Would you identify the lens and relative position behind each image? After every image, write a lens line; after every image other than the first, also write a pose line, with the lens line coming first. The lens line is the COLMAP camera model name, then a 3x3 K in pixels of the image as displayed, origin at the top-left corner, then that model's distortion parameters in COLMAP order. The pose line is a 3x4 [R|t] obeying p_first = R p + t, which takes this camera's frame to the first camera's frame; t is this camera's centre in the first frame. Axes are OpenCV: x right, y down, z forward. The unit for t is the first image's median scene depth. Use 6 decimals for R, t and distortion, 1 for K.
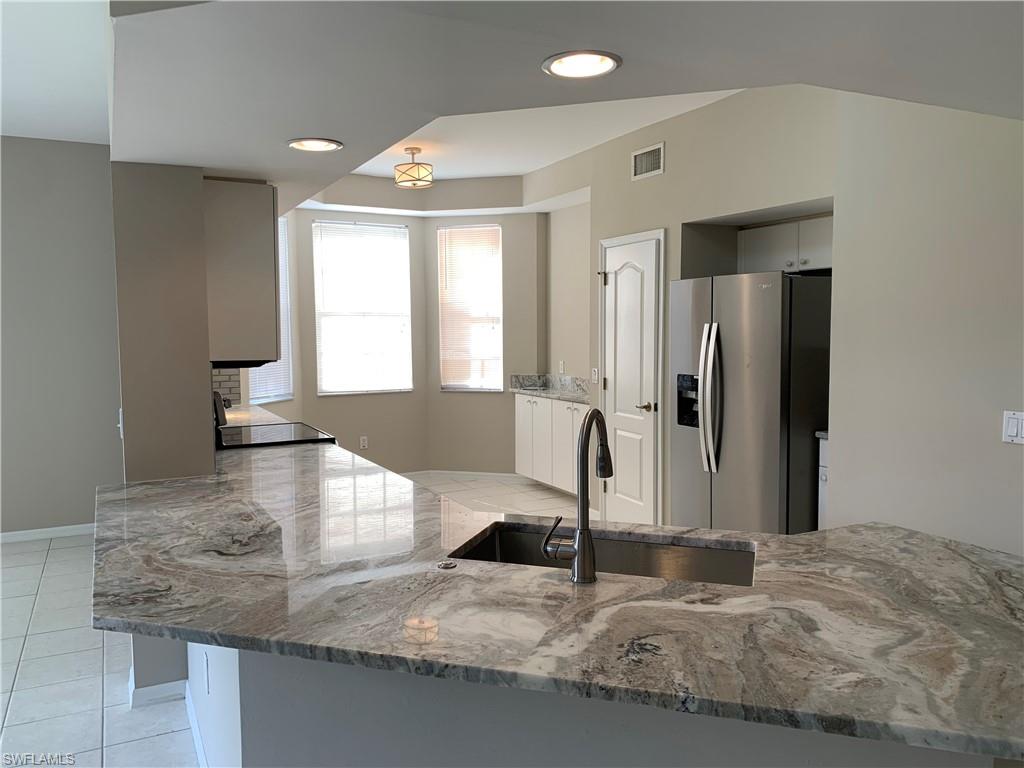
lens RADIAL K [[775.4, 0, 510.4], [0, 775.4, 378.7], [0, 0, 1]] dist [0.007426, 0.004206]
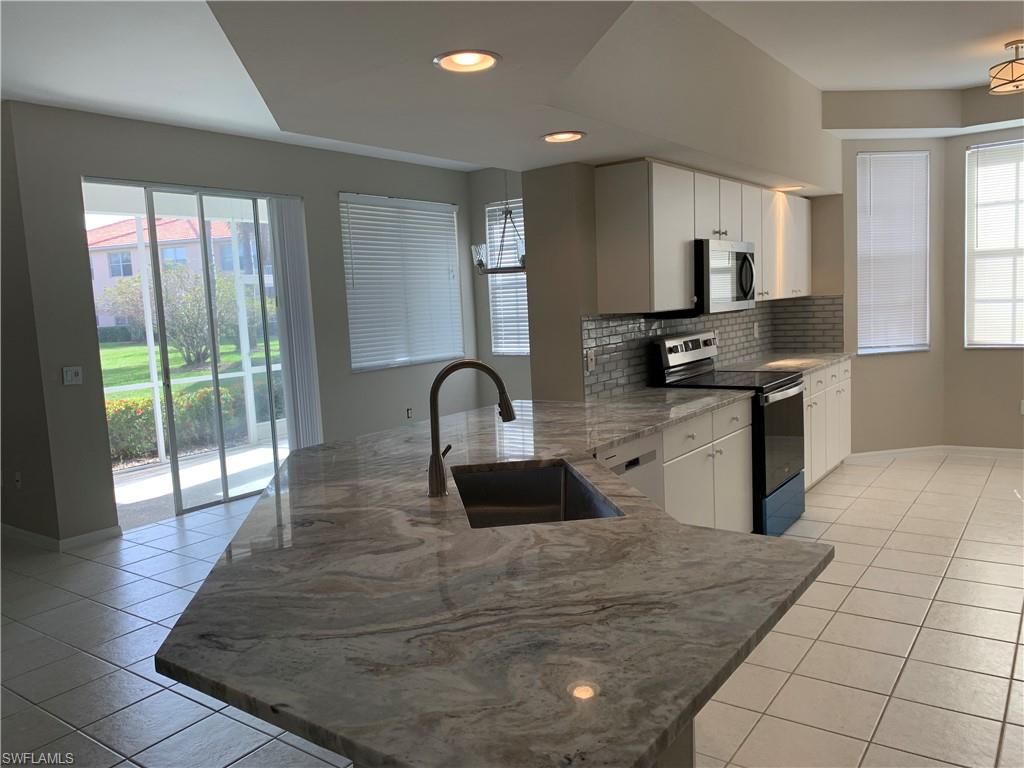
lens RADIAL K [[775.4, 0, 515.4], [0, 775.4, 386.2], [0, 0, 1]] dist [0.007426, 0.004206]
pose [[0.461390, 0.086116, -0.883008, 1.301562], [-0.015312, 0.995903, 0.089125, -0.025929], [0.887065, -0.027601, 0.460818, 0.580019]]
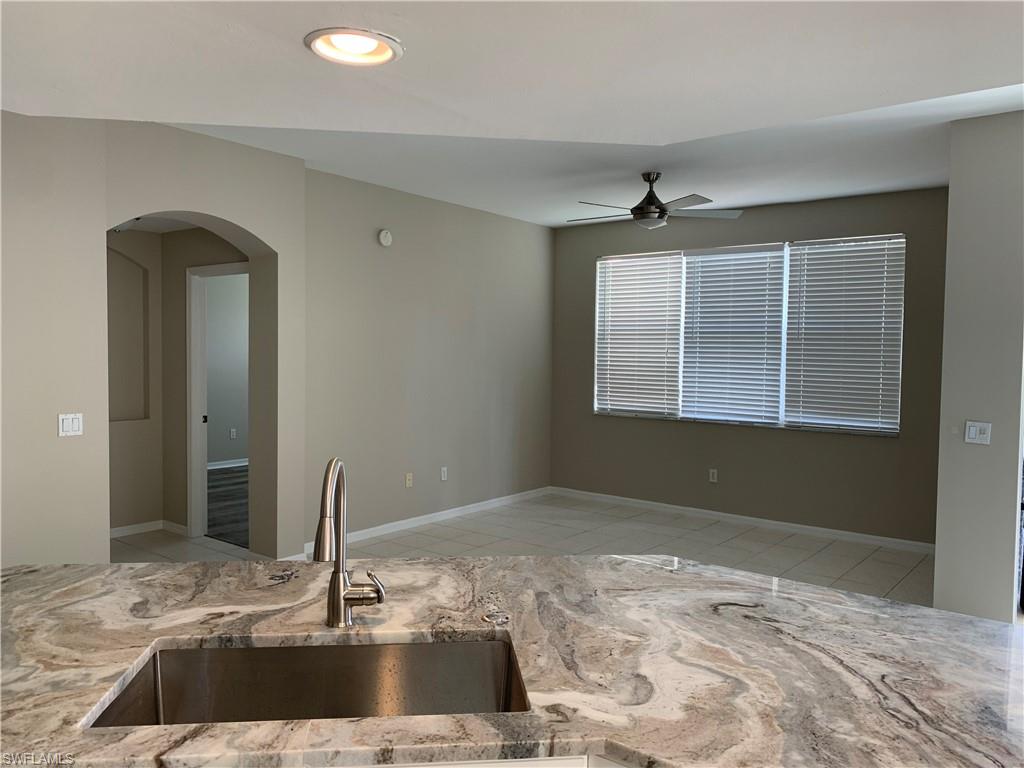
lens RADIAL K [[775.4, 0, 511.7], [0, 775.4, 384.0], [0, 0, 1]] dist [0.007426, 0.004206]
pose [[-0.907908, 0.016846, -0.418831, 0.320226], [-0.034027, 0.992932, 0.113699, -0.166844], [0.417786, 0.117480, -0.900918, 2.054327]]
